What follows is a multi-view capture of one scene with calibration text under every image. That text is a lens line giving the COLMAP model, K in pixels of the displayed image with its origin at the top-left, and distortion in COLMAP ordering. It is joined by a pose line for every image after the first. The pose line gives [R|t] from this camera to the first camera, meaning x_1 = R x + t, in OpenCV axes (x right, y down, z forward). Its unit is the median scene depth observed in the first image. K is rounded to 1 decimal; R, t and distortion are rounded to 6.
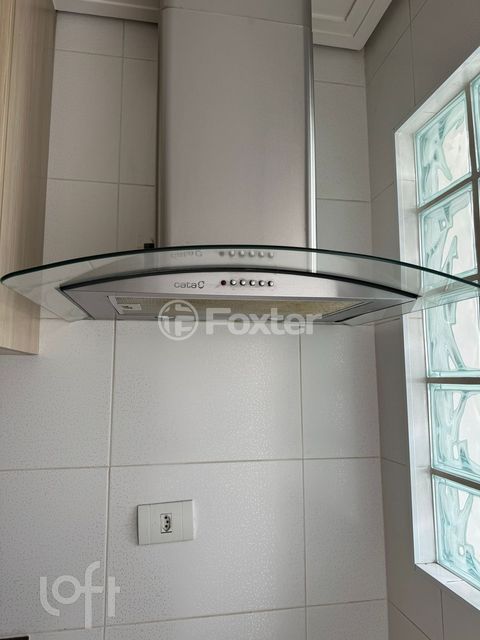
lens RADIAL K [[456.6, 0, 240.0], [0, 456.6, 320.0], [0, 0, 1]] dist [0.002675, -0.002519]
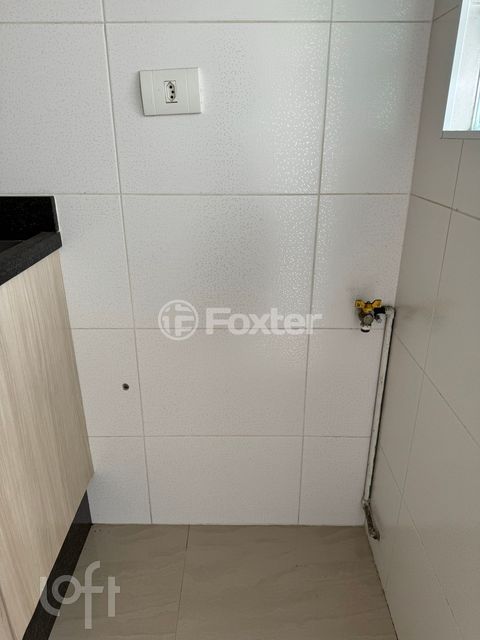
lens RADIAL K [[456.6, 0, 240.0], [0, 456.6, 320.0], [0, 0, 1]] dist [0.002675, -0.002519]
pose [[0.981173, 0.077325, -0.176978, 0.177146], [0.019391, 0.872280, 0.488621, 0.396689], [0.192157, -0.482854, 0.854358, 0.008100]]
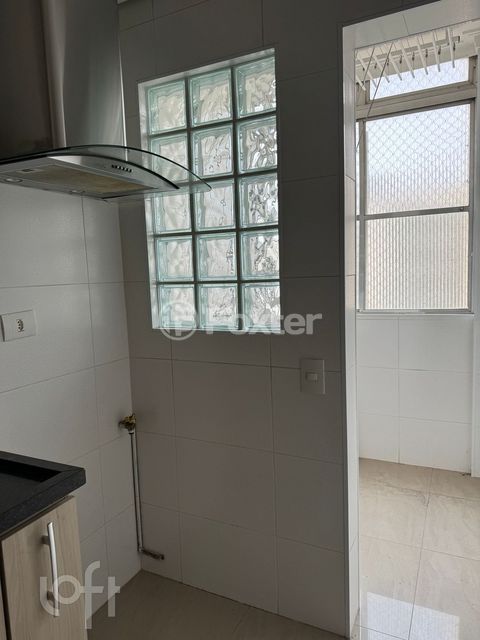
lens RADIAL K [[456.6, 0, 240.0], [0, 456.6, 320.0], [0, 0, 1]] dist [0.002675, -0.002519]
pose [[0.599365, -0.095263, 0.794787, -0.901923], [-0.074036, 0.982040, 0.173539, 0.121214], [-0.797045, -0.162856, 0.581547, -0.411631]]
